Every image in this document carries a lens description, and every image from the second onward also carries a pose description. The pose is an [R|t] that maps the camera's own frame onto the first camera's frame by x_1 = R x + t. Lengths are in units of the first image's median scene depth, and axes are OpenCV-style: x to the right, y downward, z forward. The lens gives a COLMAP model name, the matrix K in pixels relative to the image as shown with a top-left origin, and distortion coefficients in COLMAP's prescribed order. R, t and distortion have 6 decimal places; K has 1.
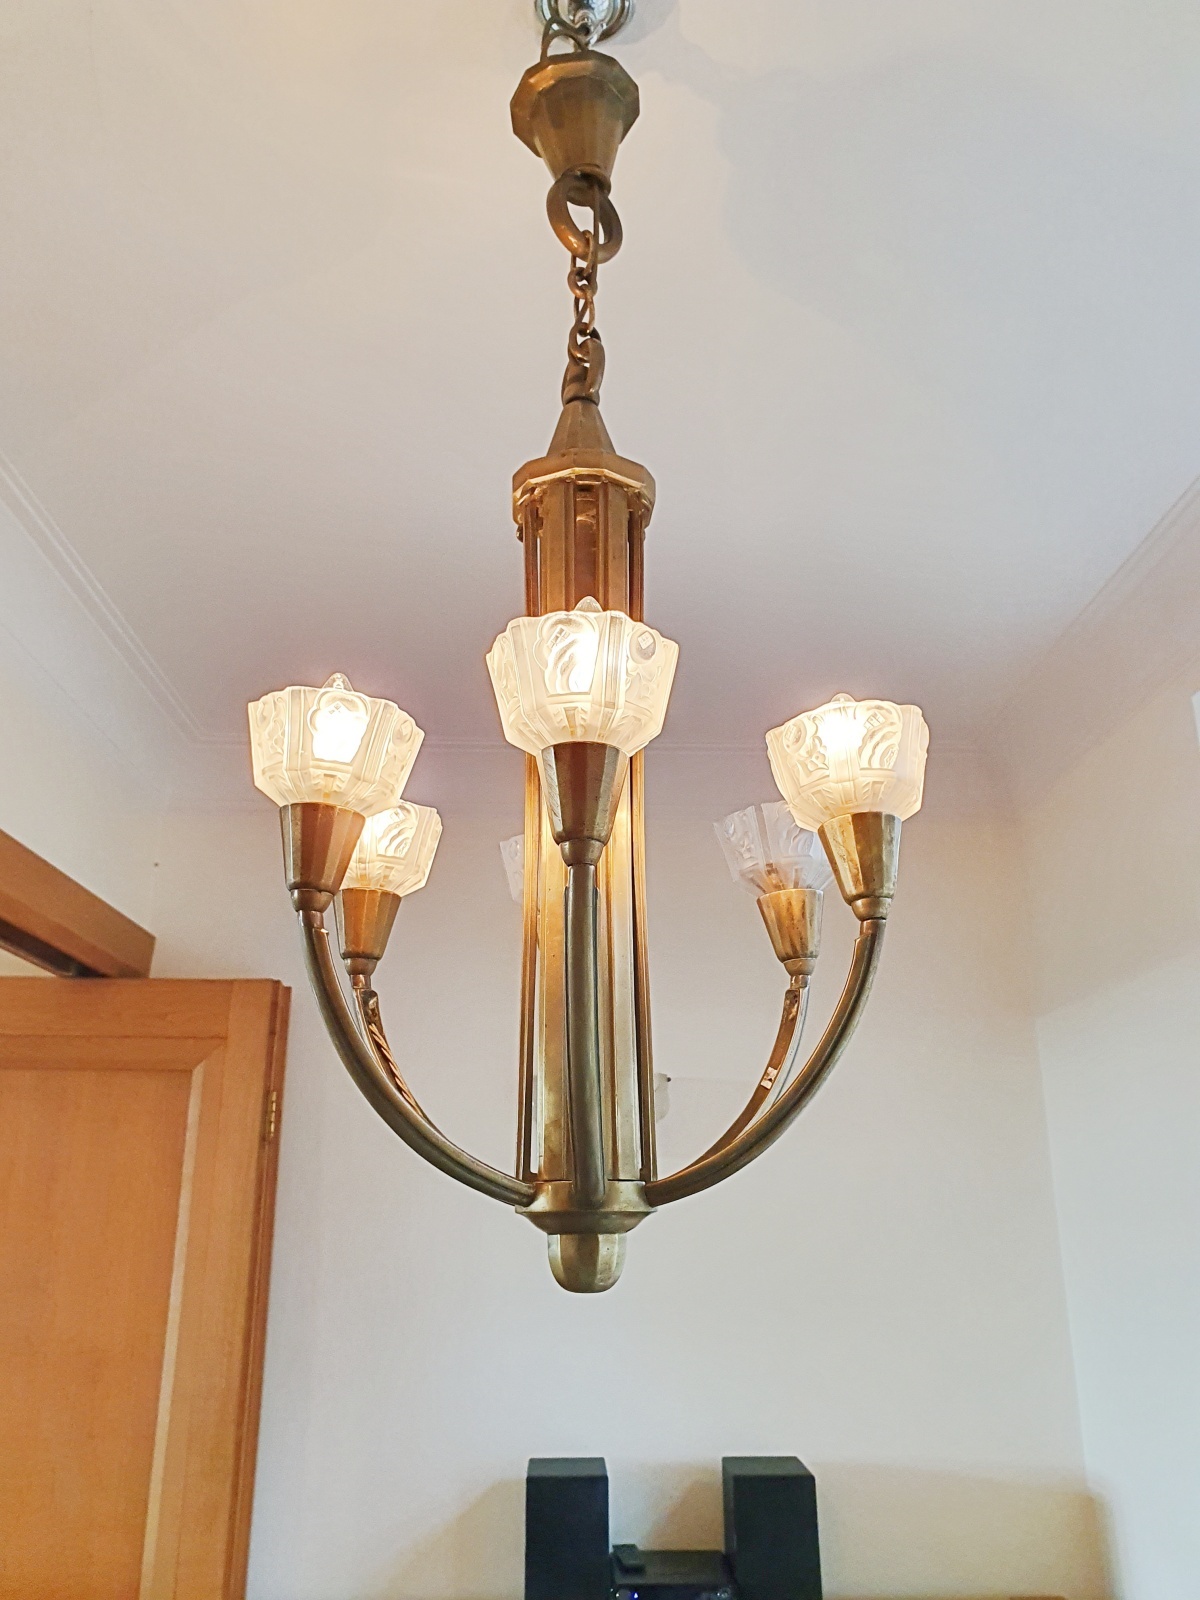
lens RADIAL K [[1239.0, 0, 600.0], [0, 1239.0, 800.0], [0, 0, 1]] dist [0.004952, 0.005356]
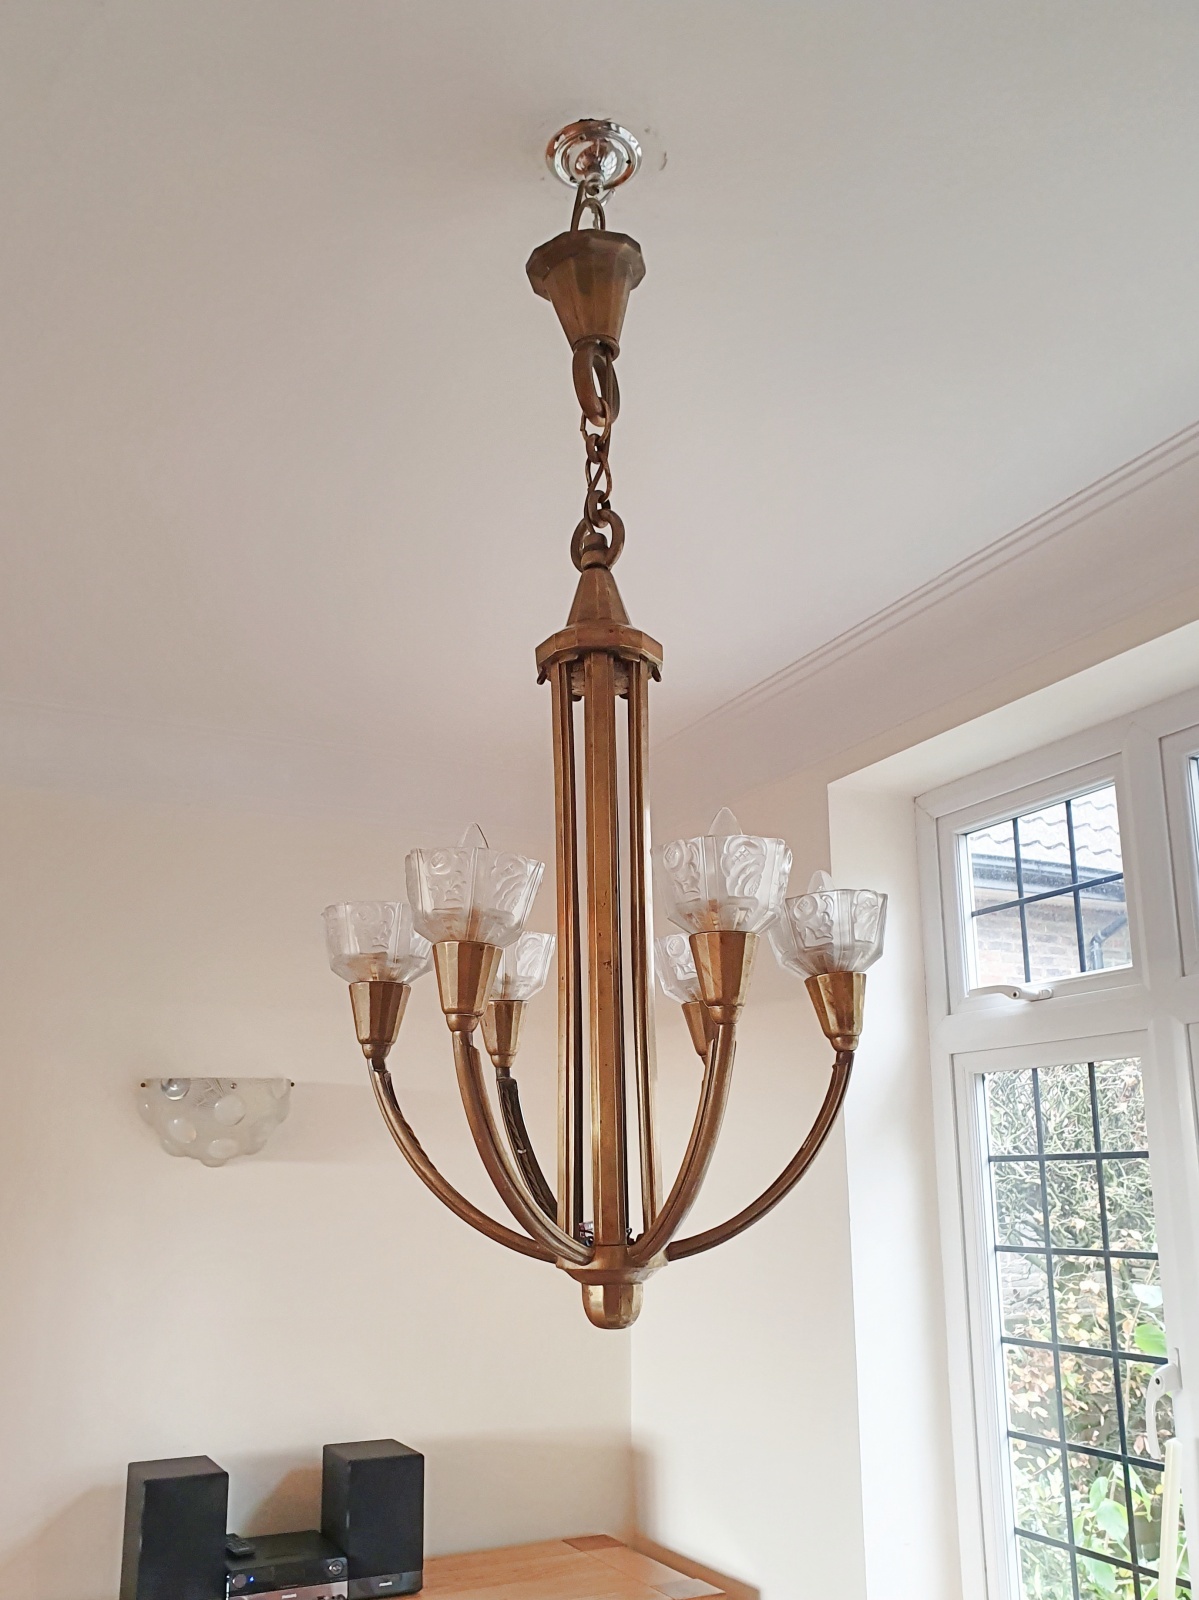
lens RADIAL K [[1348.0, 0, 593.9], [0, 1348.0, 884.9], [0, 0, 1]] dist [0.000251, -0.011748]
pose [[0.907795, 0.082206, 0.411279, -0.495600], [-0.123735, 0.989451, 0.075342, -0.121504], [-0.400747, -0.119284, 0.908390, -0.153992]]
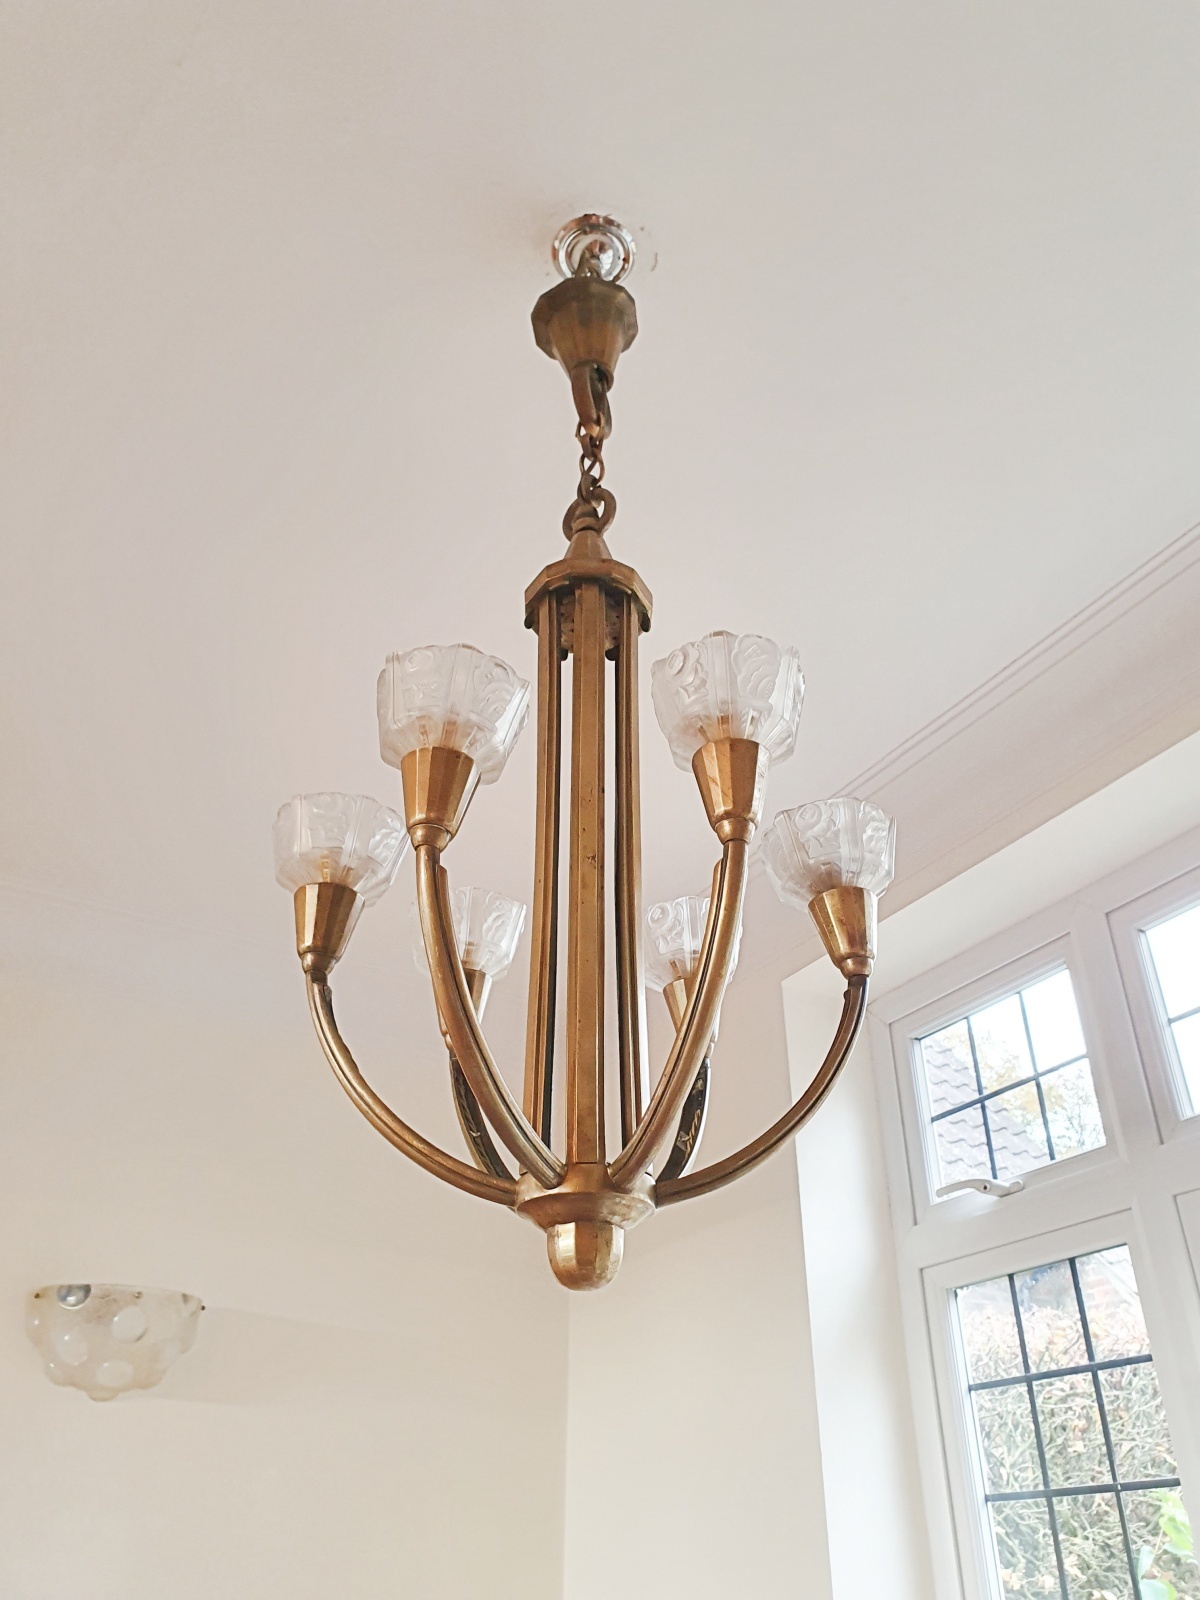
lens RADIAL K [[1230.1, 0, 600.0], [0, 1230.1, 800.0], [0, 0, 1]] dist [0.009240, -0.002746]
pose [[0.880589, 0.264751, 0.393027, -0.385224], [-0.156690, 0.945401, -0.285773, 0.238527], [-0.447226, 0.190065, 0.873993, 0.040393]]
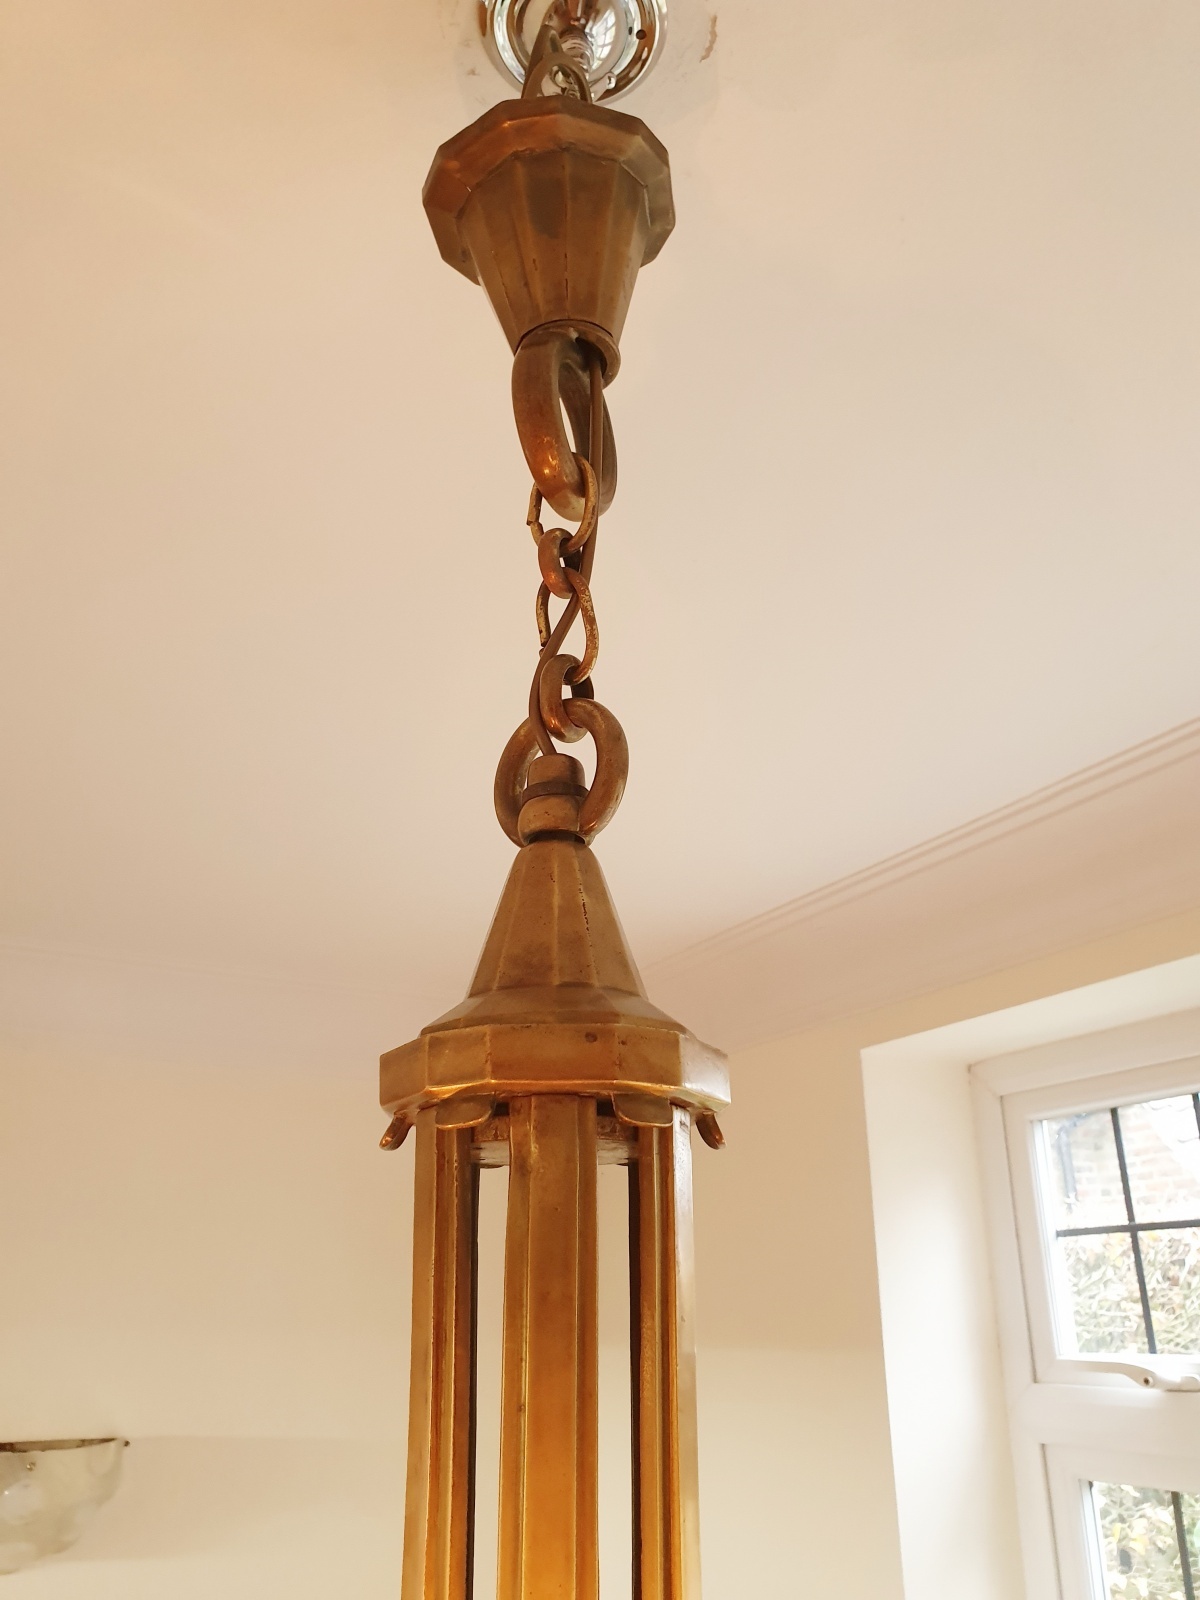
lens RADIAL K [[1230.1, 0, 600.0], [0, 1230.1, 800.0], [0, 0, 1]] dist [0.009240, -0.002746]
pose [[0.890766, 0.179273, 0.417609, -0.186891], [-0.145569, 0.983044, -0.111505, -0.282540], [-0.430518, 0.038533, 0.901759, 0.585198]]
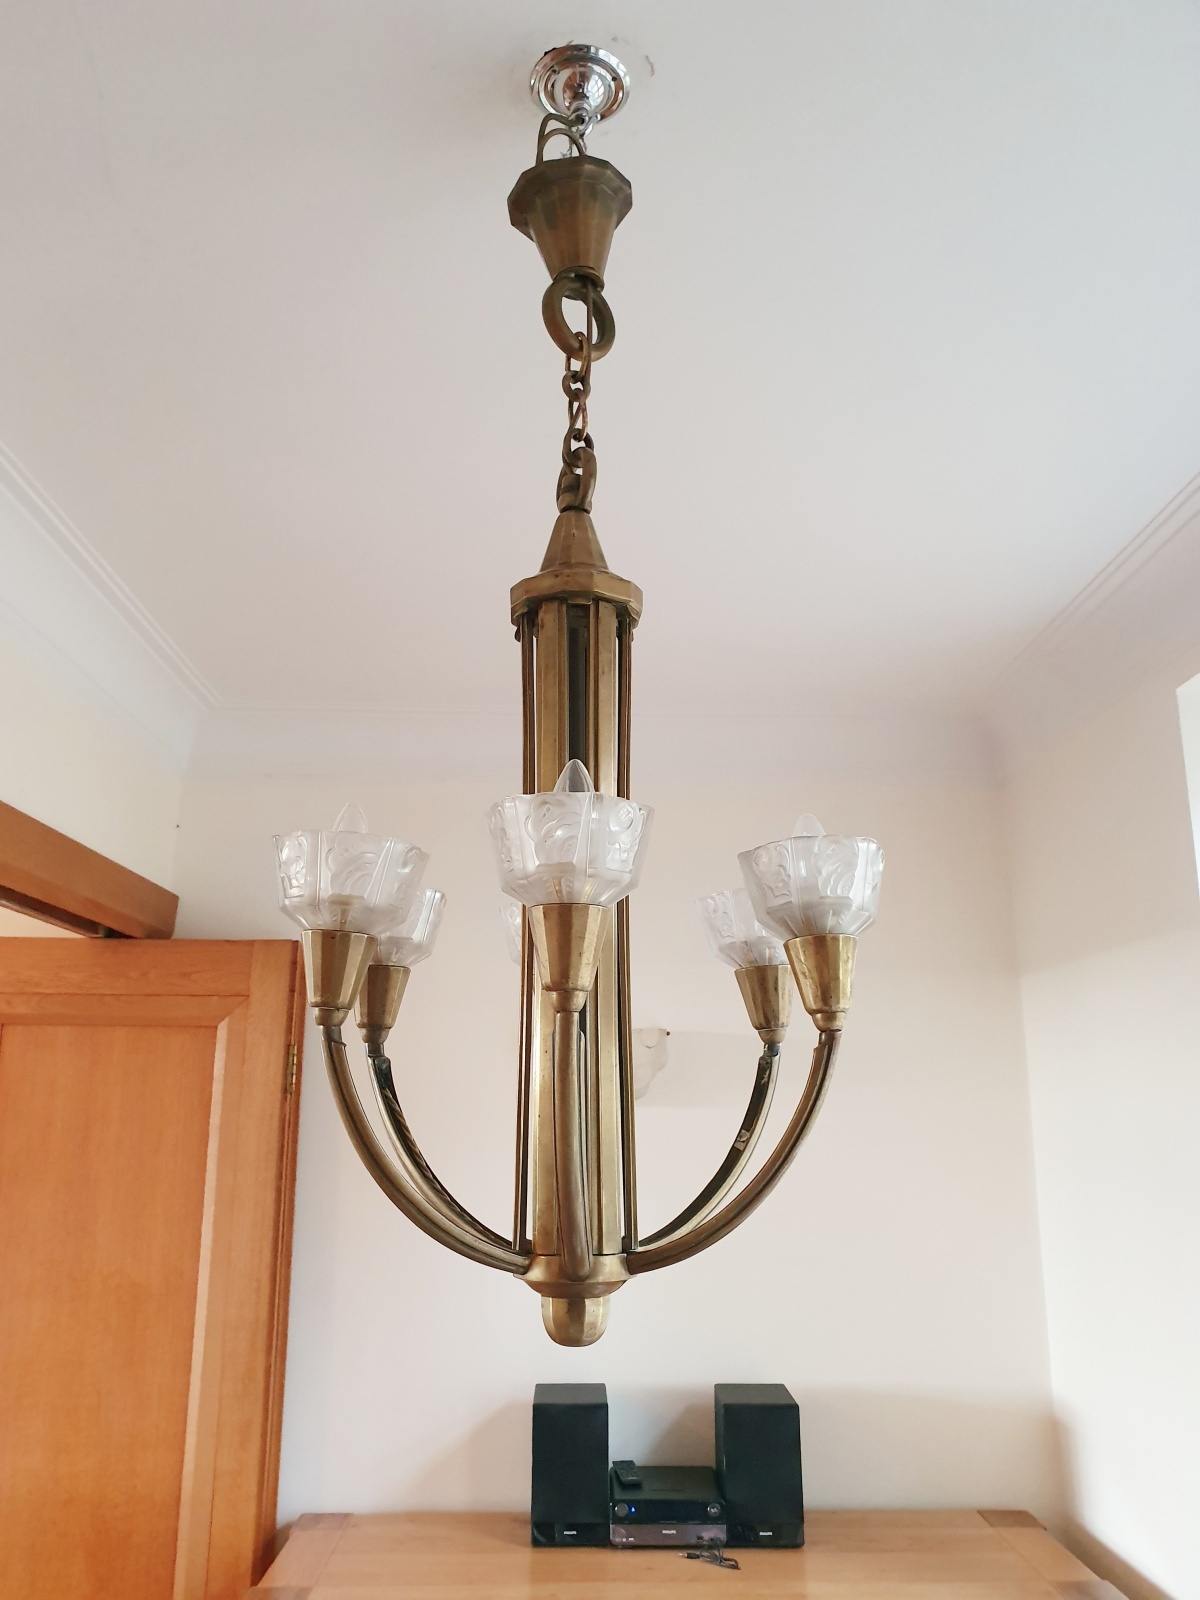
lens RADIAL K [[1230.1, 0, 600.0], [0, 1230.1, 800.0], [0, 0, 1]] dist [0.009240, -0.002746]
pose [[0.999961, 0.002250, -0.008518, 0.016110], [-0.001568, 0.996856, 0.079222, -0.152869], [0.008670, -0.079205, 0.996821, -0.074105]]
